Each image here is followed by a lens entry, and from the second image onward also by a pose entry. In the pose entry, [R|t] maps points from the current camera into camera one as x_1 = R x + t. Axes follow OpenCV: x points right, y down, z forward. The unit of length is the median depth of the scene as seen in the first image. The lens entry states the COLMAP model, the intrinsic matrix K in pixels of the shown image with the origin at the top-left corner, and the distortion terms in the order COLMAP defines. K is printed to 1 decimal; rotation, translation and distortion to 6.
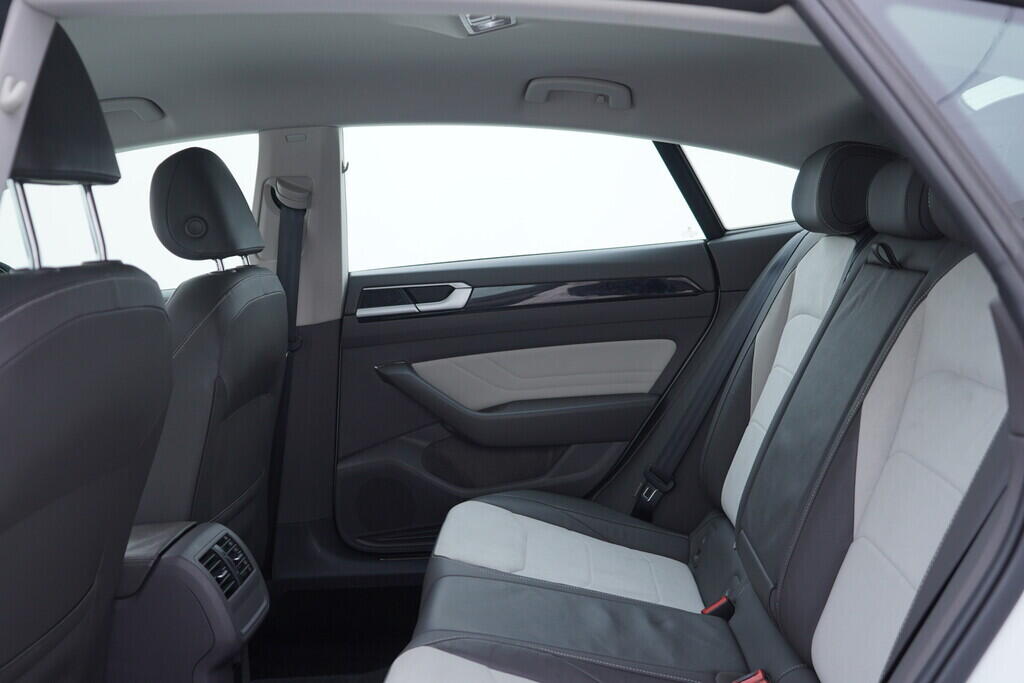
lens RADIAL K [[1047.0, 0, 515.3], [0, 1047.0, 348.9], [0, 0, 1]] dist [-0.002004, 0.000000]
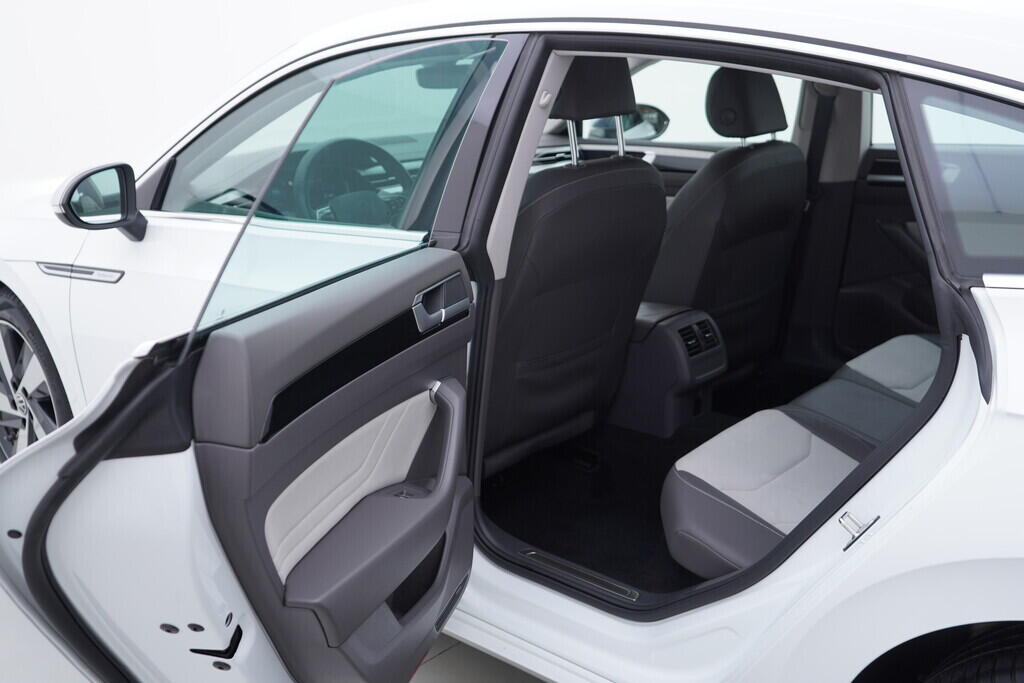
lens RADIAL K [[1047.0, 0, 510.9], [0, 1047.0, 339.8], [0, 0, 1]] dist [-0.002004, 0.000000]
pose [[0.758918, 0.209464, -0.616578, 0.454518], [-0.085343, 0.970680, 0.224716, -0.118174], [0.645570, -0.117921, 0.754542, -0.376201]]
